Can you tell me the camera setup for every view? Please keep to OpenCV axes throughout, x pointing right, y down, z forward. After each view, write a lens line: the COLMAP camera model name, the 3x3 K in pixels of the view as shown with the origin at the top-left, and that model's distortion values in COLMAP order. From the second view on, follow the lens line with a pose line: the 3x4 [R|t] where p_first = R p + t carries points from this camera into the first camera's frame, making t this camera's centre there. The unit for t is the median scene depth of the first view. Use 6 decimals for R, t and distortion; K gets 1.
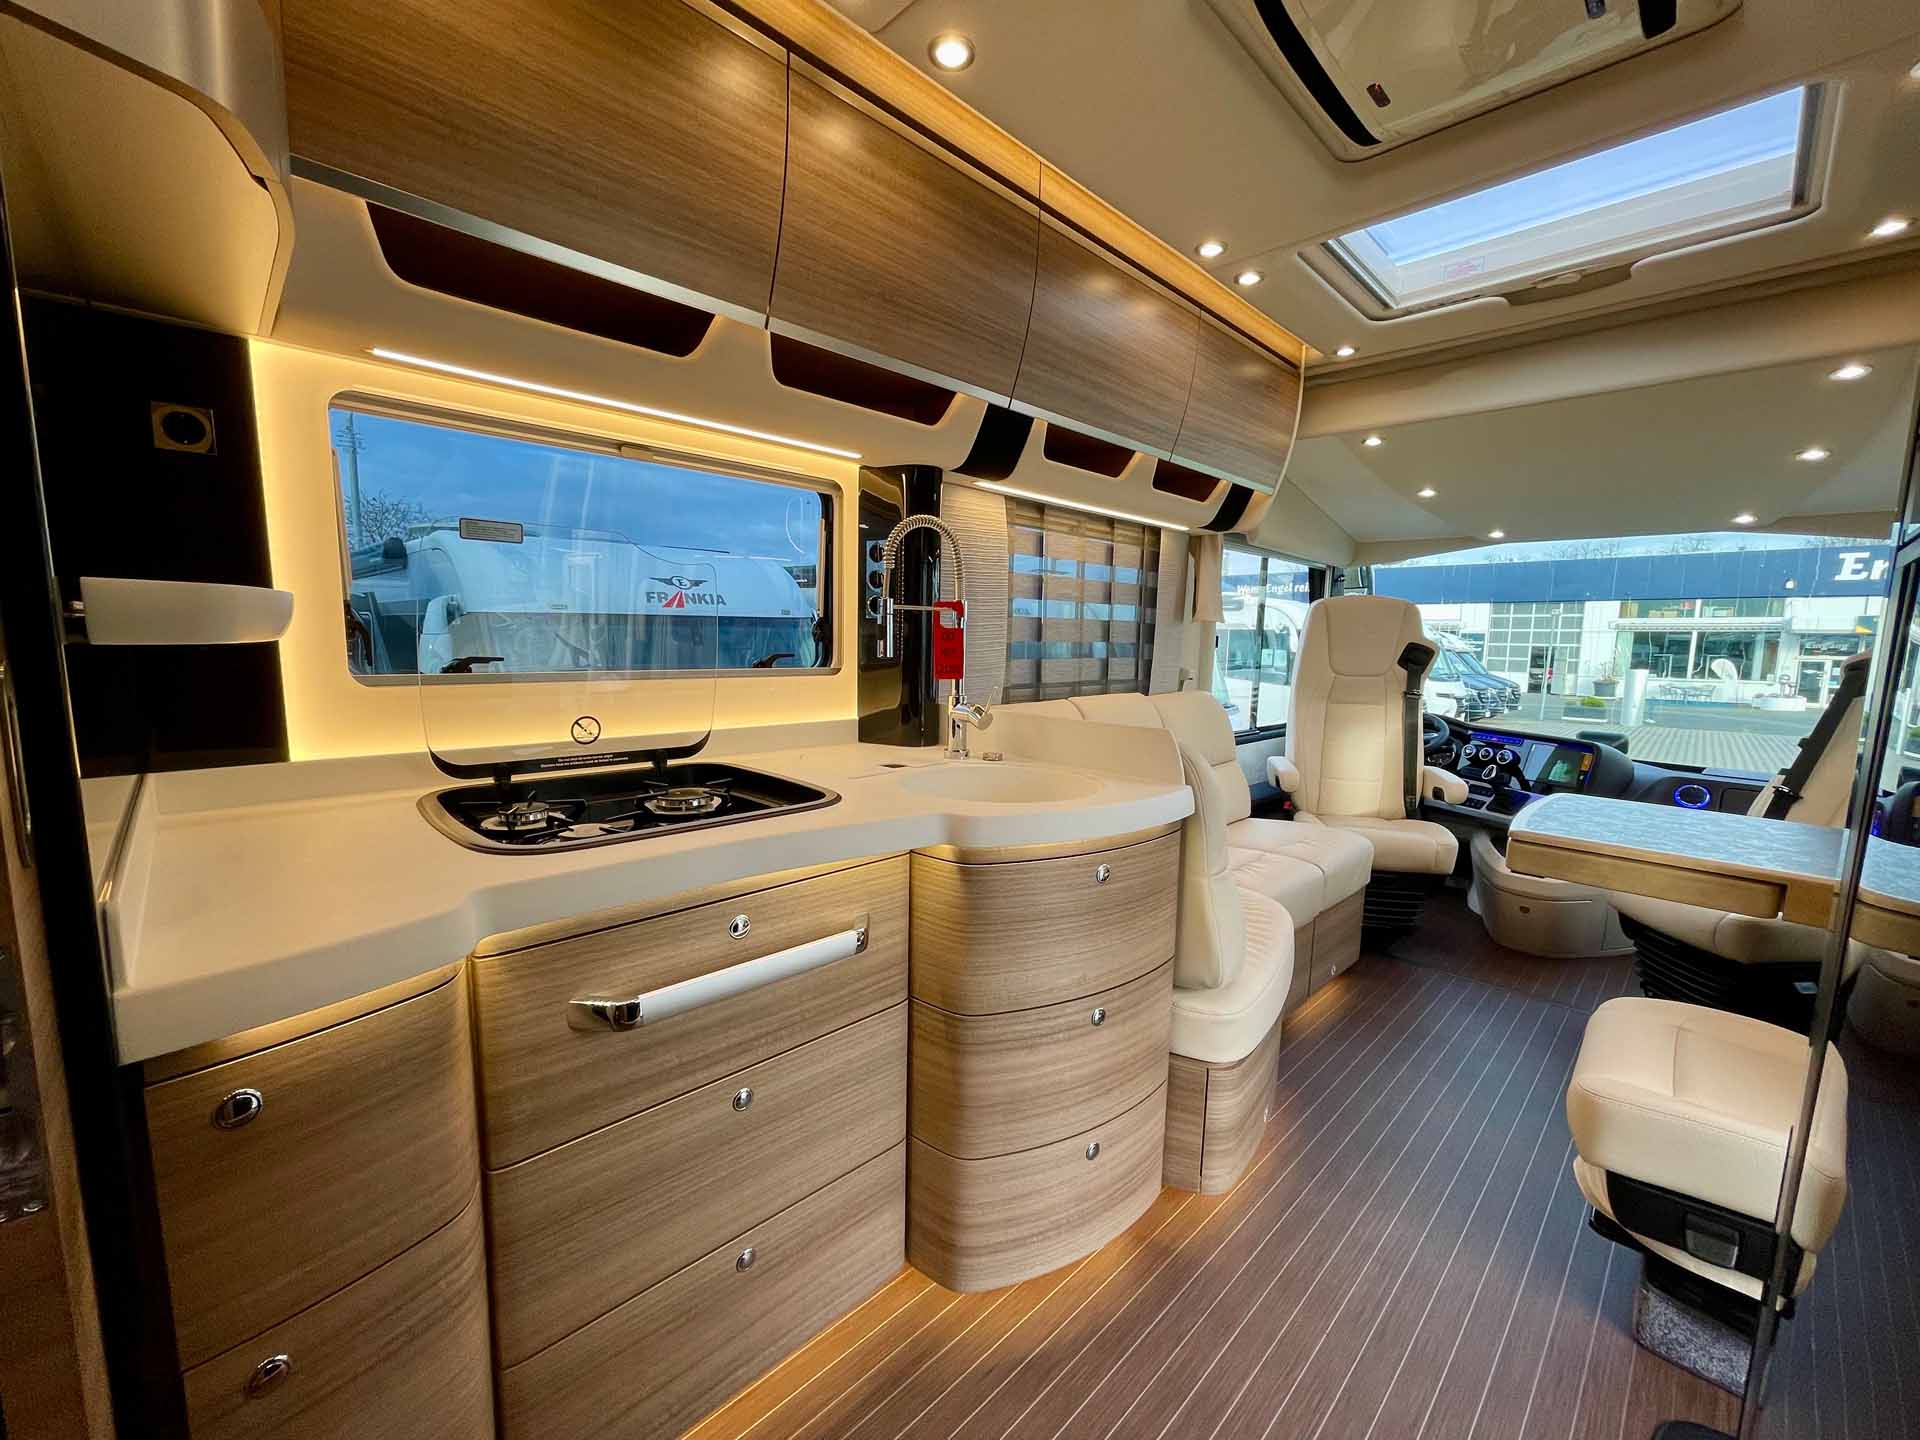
lens RADIAL K [[771.1, 0, 956.3], [0, 771.1, 738.3], [0, 0, 1]] dist [0.000540, -0.000135]
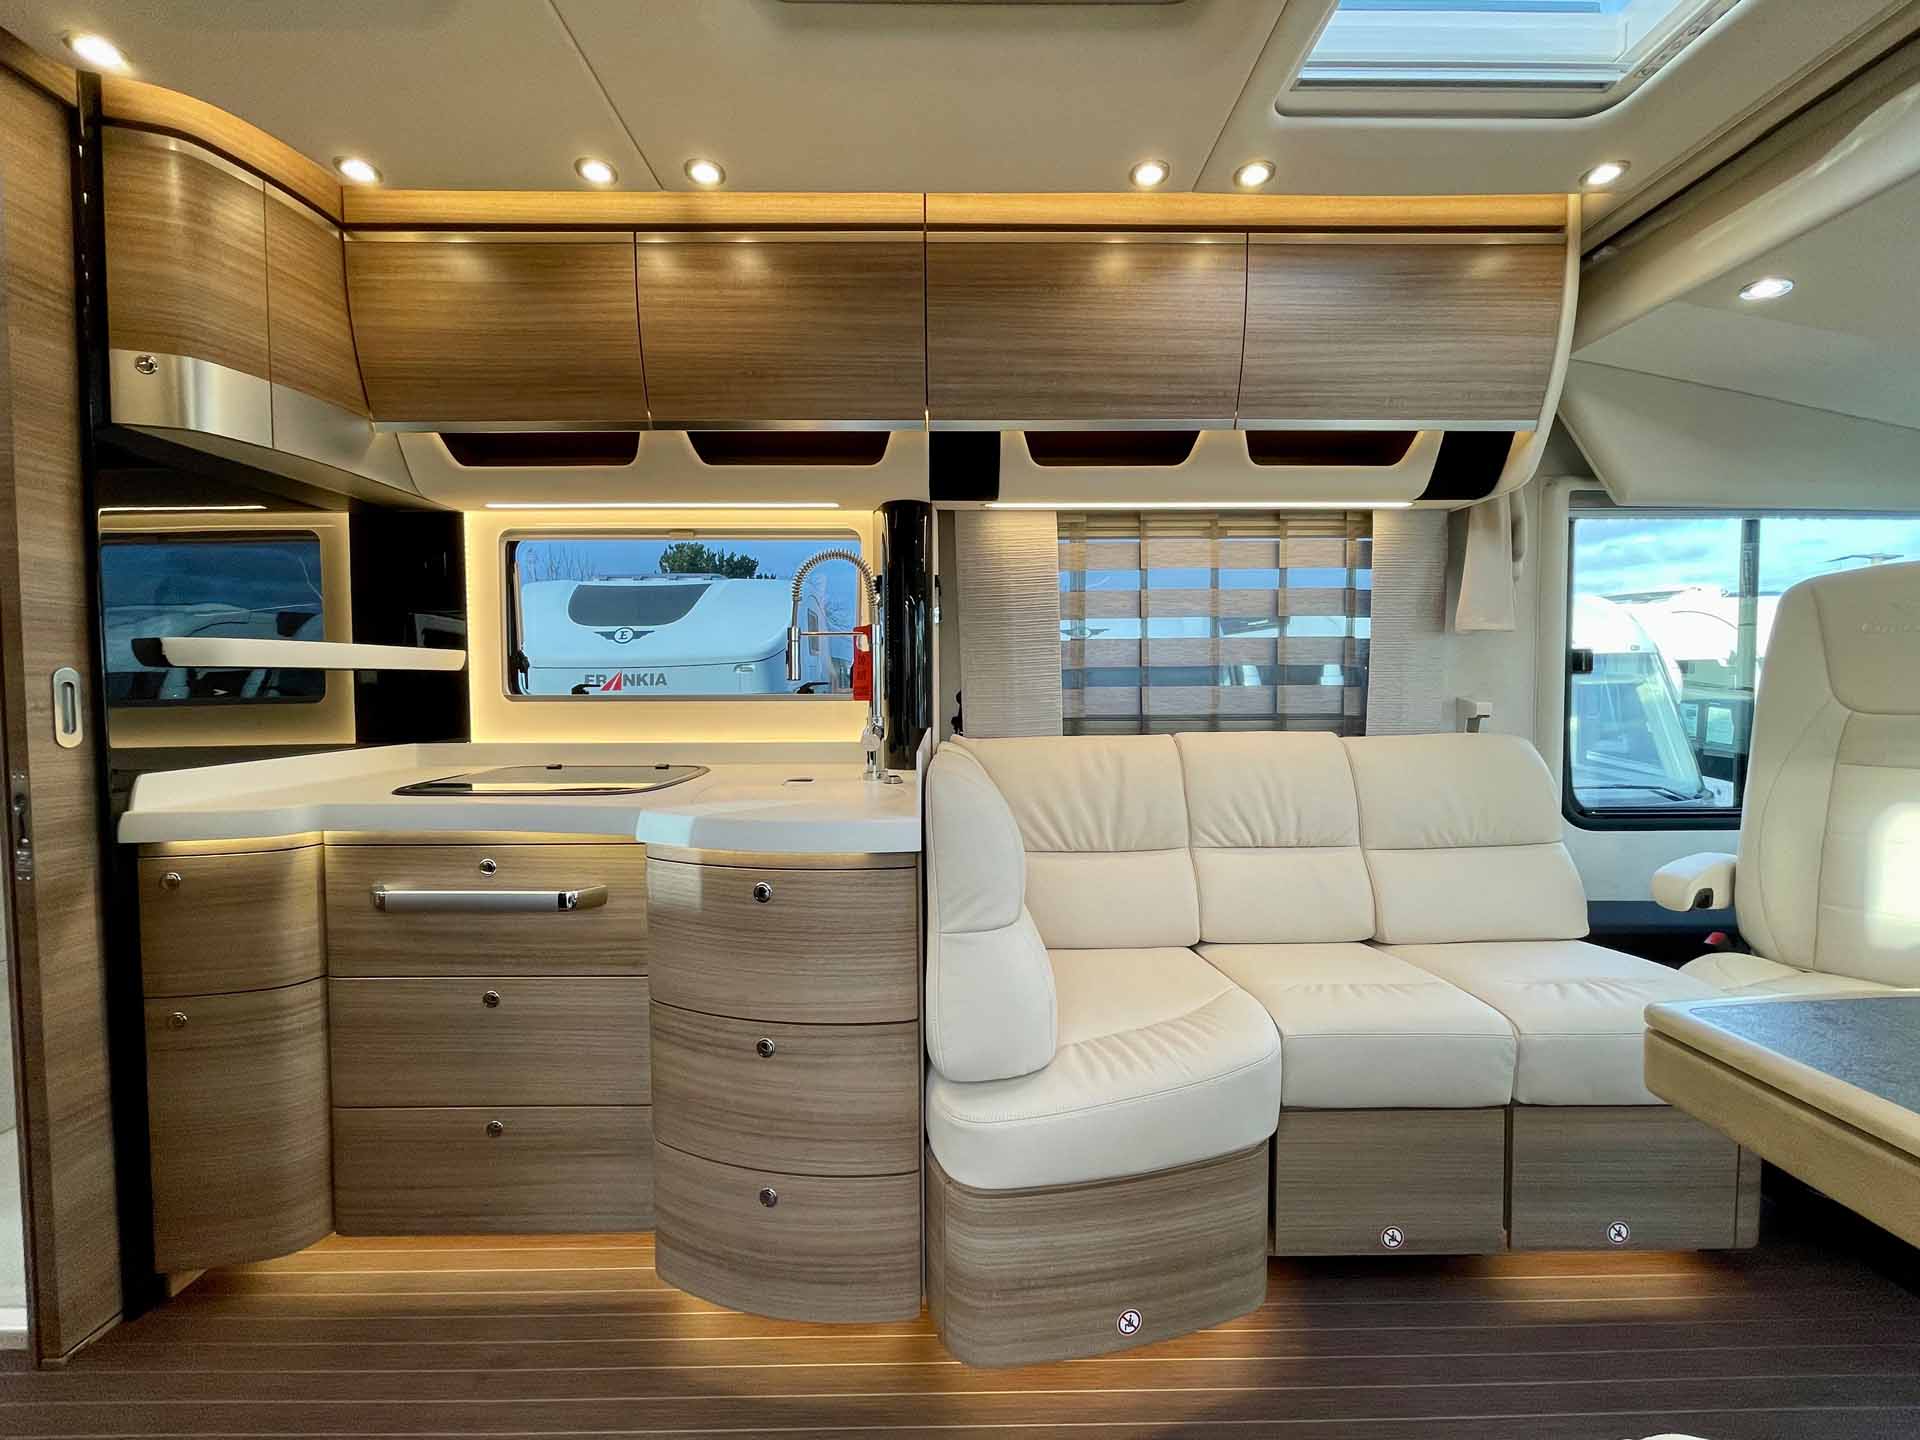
lens RADIAL K [[758.2, 0, 960.0], [0, 758.2, 720.0], [0, 0, 1]] dist [-0.003746, -0.000301]
pose [[0.719850, 0.009417, -0.694066, 0.444520], [-0.073726, 0.995289, -0.062961, 0.001965], [0.690203, 0.096493, 0.717153, 0.207499]]
